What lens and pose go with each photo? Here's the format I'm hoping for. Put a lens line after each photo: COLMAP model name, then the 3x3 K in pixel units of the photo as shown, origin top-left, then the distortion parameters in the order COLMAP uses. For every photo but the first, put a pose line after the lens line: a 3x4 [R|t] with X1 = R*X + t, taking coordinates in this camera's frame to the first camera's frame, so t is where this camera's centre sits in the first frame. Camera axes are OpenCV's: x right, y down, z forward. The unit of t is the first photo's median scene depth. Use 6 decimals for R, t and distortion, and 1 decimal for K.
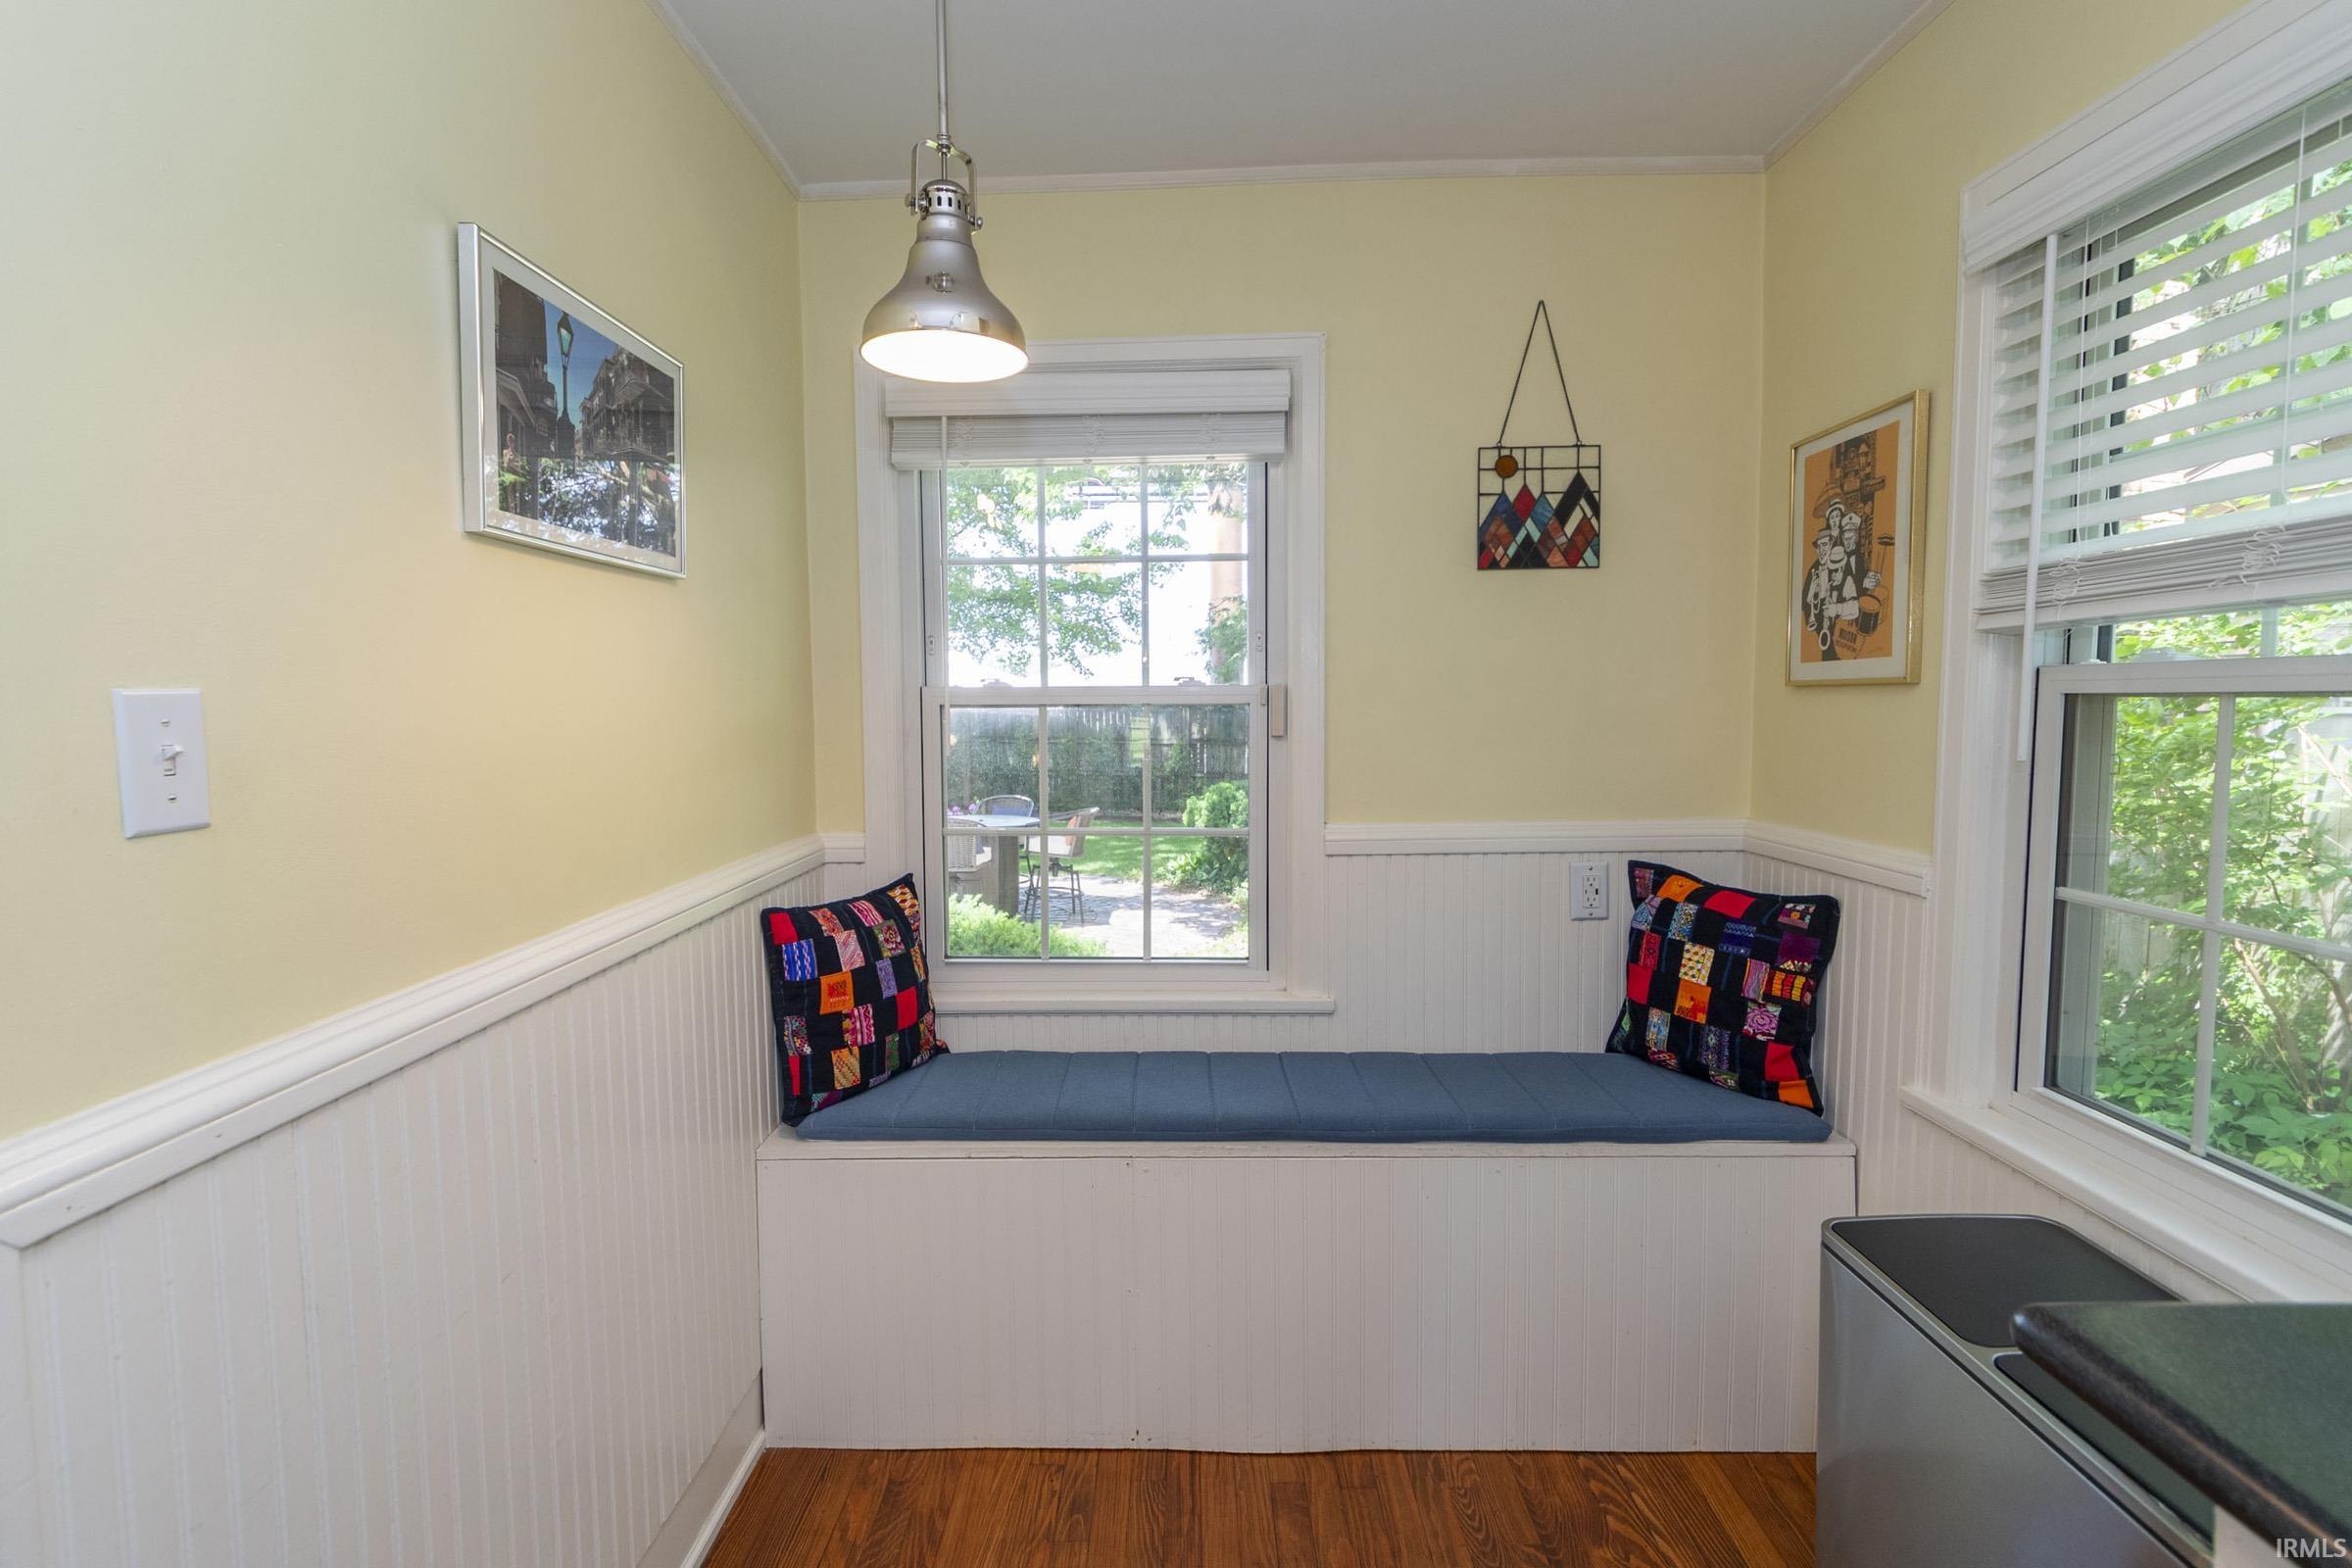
lens RADIAL K [[1054.4, 0, 1144.5], [0, 1054.4, 775.5], [0, 0, 1]] dist [-0.004409, -0.000150]
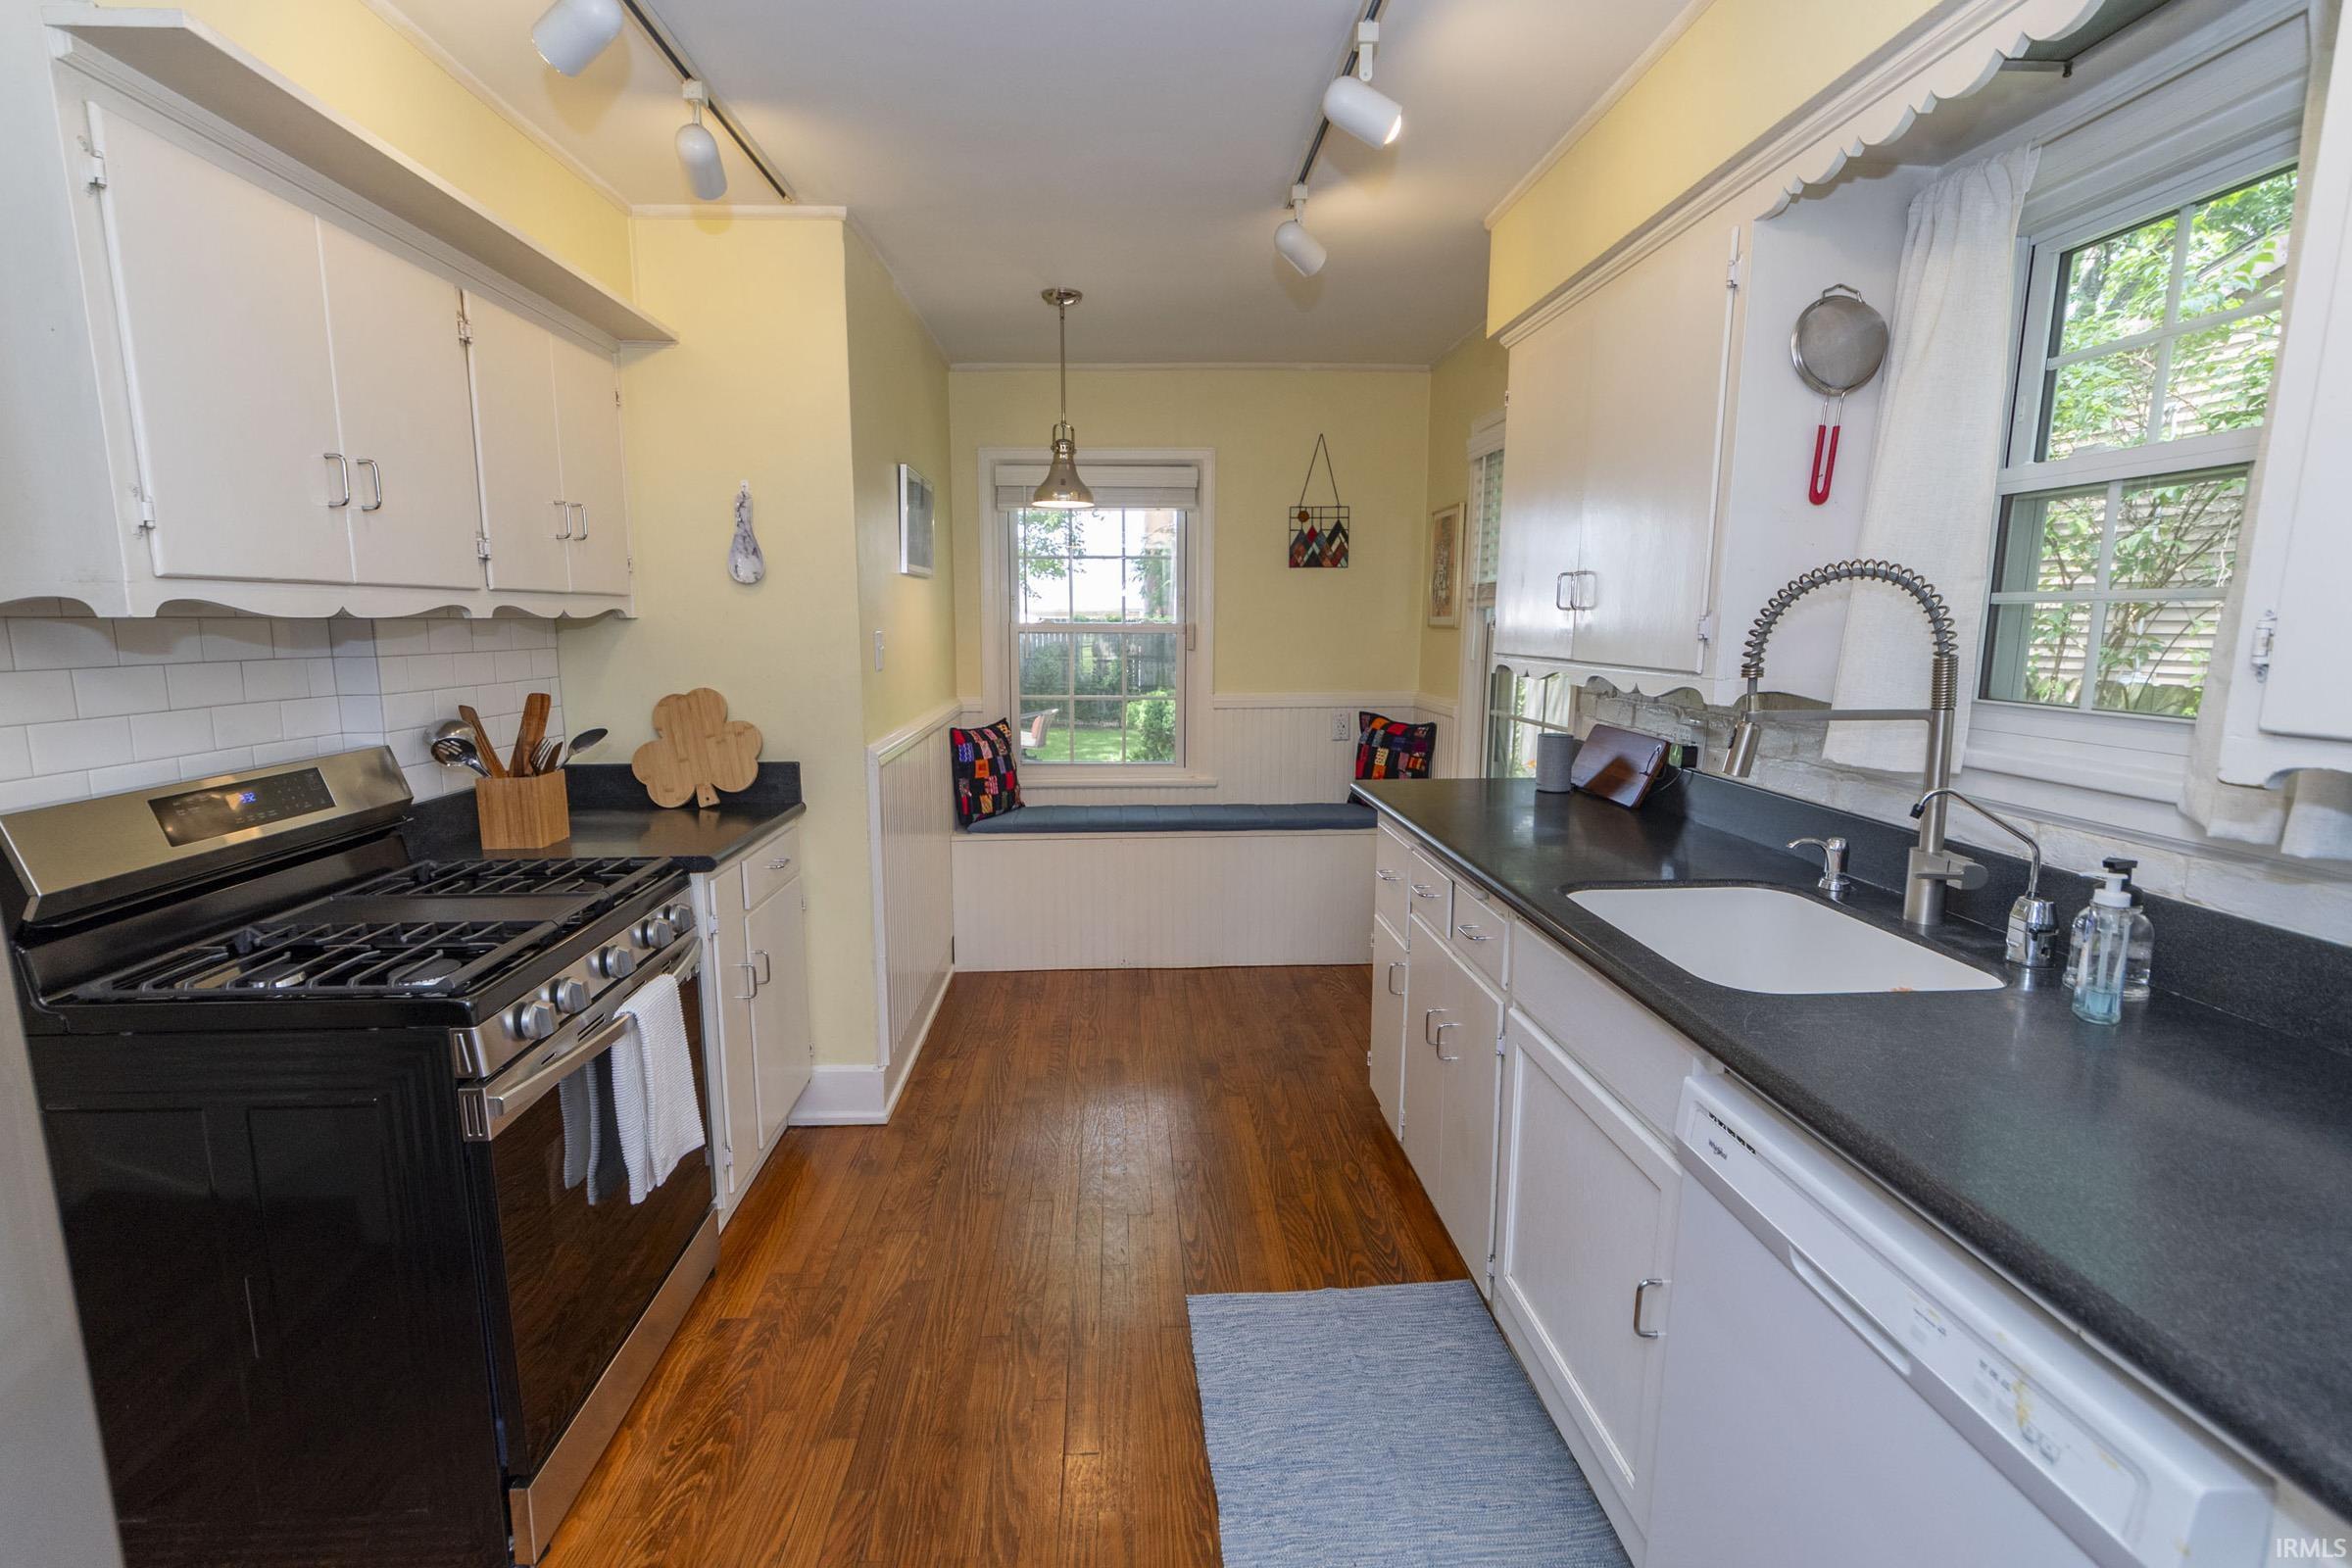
lens RADIAL K [[1054.4, 0, 1144.5], [0, 1054.4, 775.5], [0, 0, 1]] dist [-0.004409, -0.000150]
pose [[0.997784, 0.000101, 0.066543, -0.098831], [-0.005230, 0.997025, 0.076903, 0.050585], [-0.066337, -0.077081, 0.994816, -1.055709]]
